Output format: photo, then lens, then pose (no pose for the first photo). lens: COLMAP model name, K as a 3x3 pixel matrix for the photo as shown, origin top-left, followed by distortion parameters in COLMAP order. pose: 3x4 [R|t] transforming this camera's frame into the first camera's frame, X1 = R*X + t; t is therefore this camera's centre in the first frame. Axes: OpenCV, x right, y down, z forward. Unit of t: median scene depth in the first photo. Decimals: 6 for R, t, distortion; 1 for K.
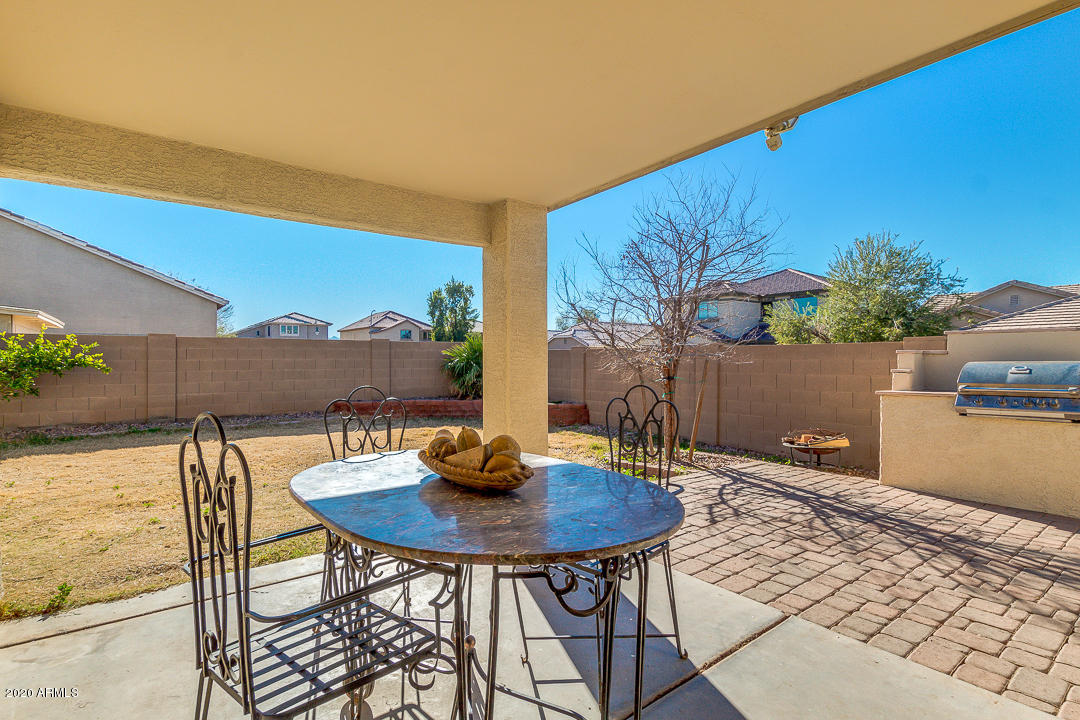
lens RADIAL K [[532.7, 0, 546.3], [0, 532.7, 364.2], [0, 0, 1]] dist [0.016147, -0.006044]
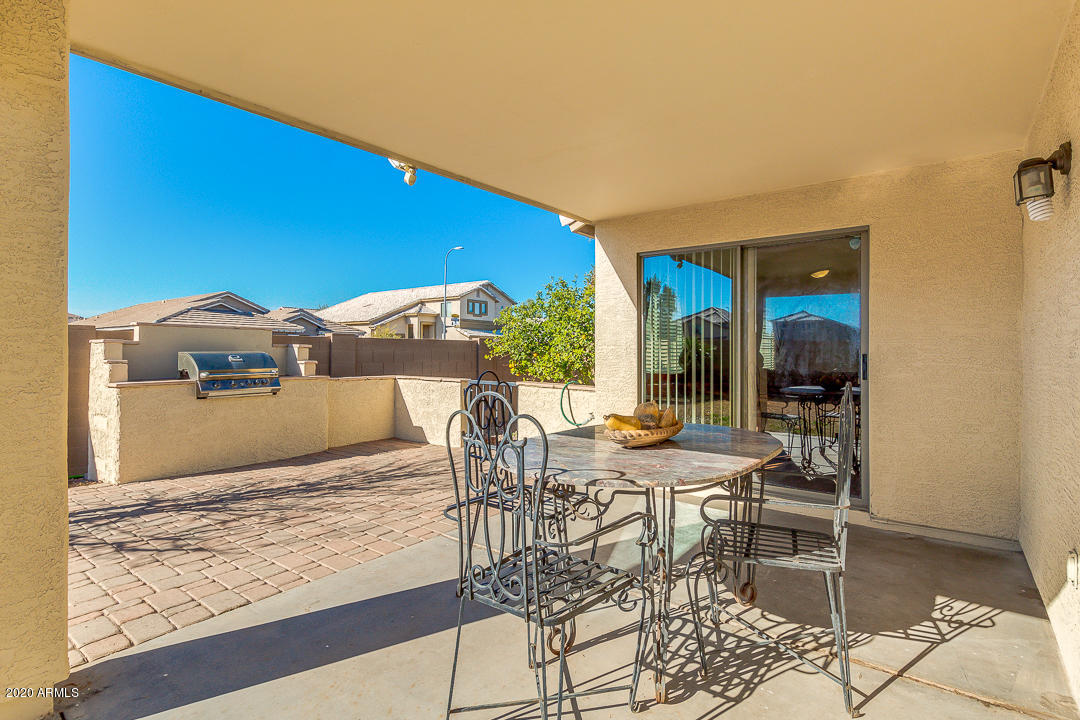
lens RADIAL K [[532.7, 0, 543.5], [0, 532.7, 353.6], [0, 0, 1]] dist [0.016147, -0.006044]
pose [[-0.254648, -0.002597, 0.967030, -0.551327], [0.004409, 0.999983, 0.003847, -0.000827], [-0.967024, 0.005243, -0.254633, 0.648273]]
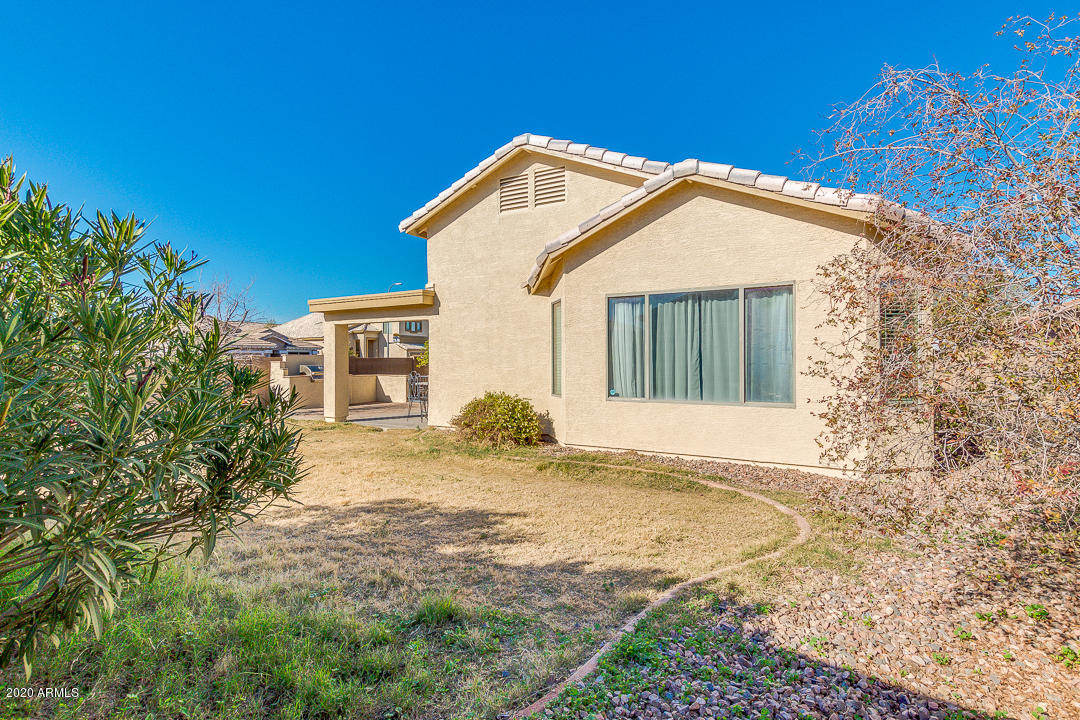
lens RADIAL K [[532.7, 0, 534.3], [0, 532.7, 357.9], [0, 0, 1]] dist [0.016147, -0.006044]
pose [[-0.348286, 0.006610, 0.937365, -2.907498], [0.013113, 0.999912, -0.002179, -0.024287], [-0.937297, 0.011532, -0.348342, 0.955839]]
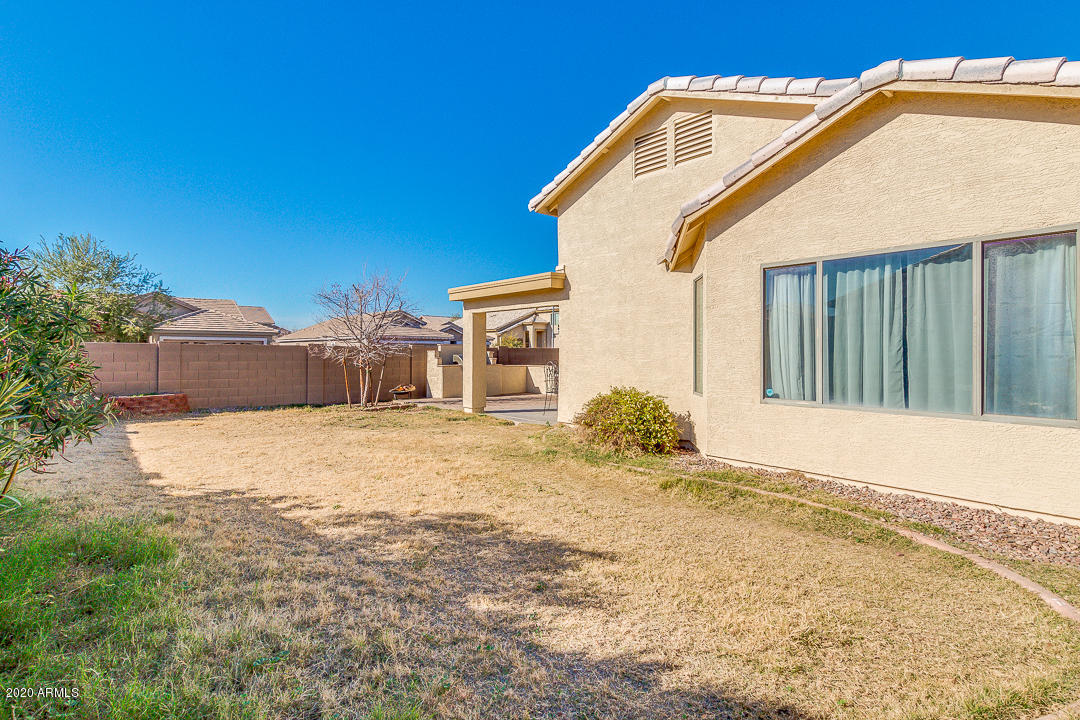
lens RADIAL K [[532.7, 0, 531.6], [0, 532.7, 348.7], [0, 0, 1]] dist [0.016147, -0.006044]
pose [[-0.026942, 0.007438, 0.999609, -2.682716], [0.006092, 0.999955, -0.007276, -0.015318], [-0.999618, 0.005894, -0.026986, 0.744365]]
